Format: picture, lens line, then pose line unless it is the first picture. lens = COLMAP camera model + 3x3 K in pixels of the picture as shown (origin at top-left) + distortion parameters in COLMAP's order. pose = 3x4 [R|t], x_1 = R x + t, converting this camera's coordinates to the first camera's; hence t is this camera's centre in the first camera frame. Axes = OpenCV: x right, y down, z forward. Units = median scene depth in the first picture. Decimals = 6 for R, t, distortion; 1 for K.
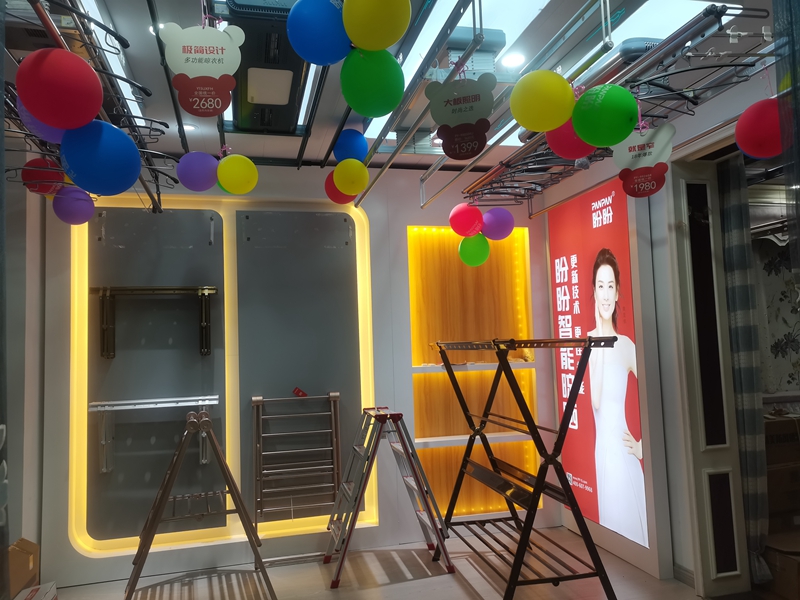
lens RADIAL K [[609.8, 0, 400.0], [0, 609.8, 300.0], [0, 0, 1]] dist [0.034205, -0.001946]
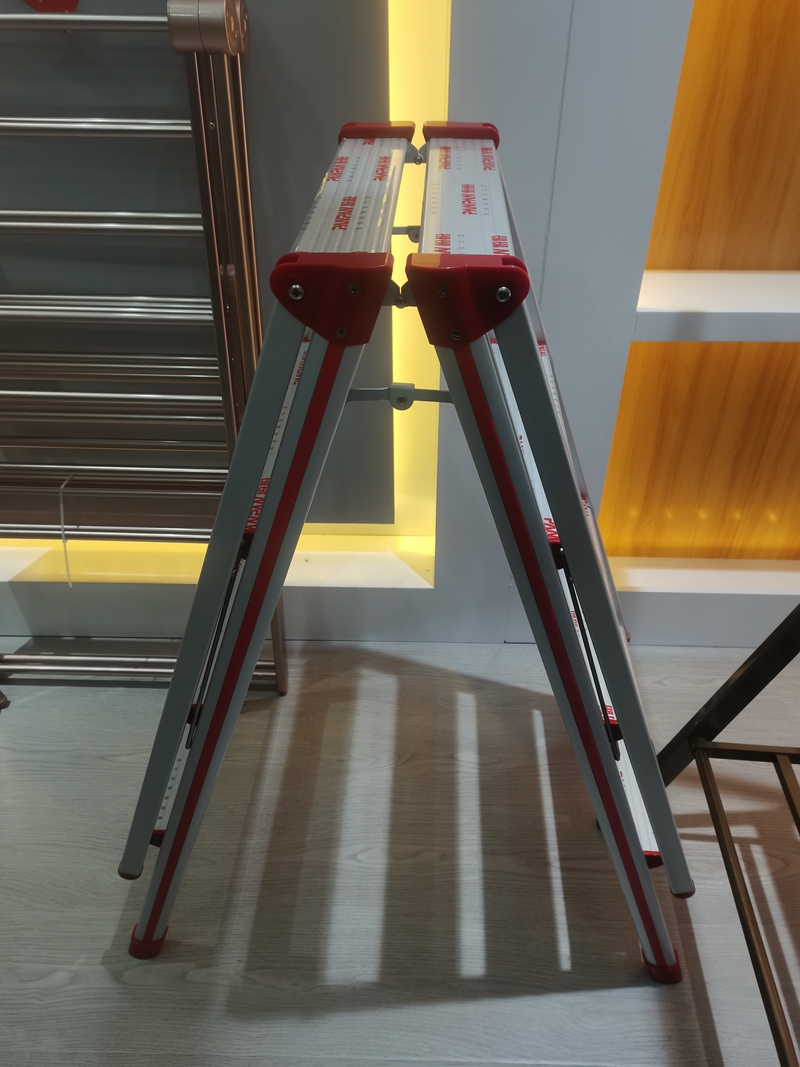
lens RADIAL K [[824.0, 0, 394.0], [0, 824.0, 529.8], [0, 0, 1]] dist [0.056156, -0.030530]
pose [[0.960550, 0.192373, -0.200840, 0.017382], [-0.010560, 0.746874, 0.664882, 0.106905], [0.277907, -0.636532, 0.719441, 0.753754]]
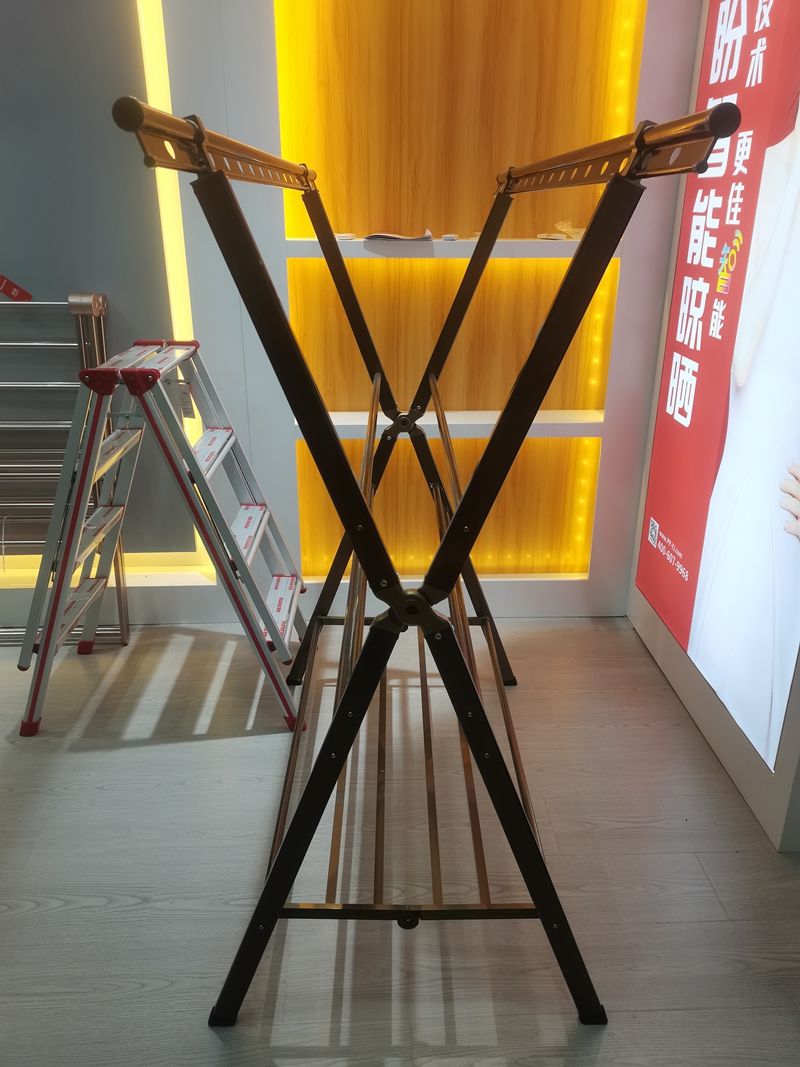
lens RADIAL K [[813.3, 0, 400.0], [0, 813.3, 533.5], [0, 0, 1]] dist [0.034205, -0.001946]
pose [[0.977164, 0.112198, -0.180447, 0.218670], [-0.020549, 0.895143, 0.445305, 0.044857], [0.211488, -0.431429, 0.877007, 0.490612]]
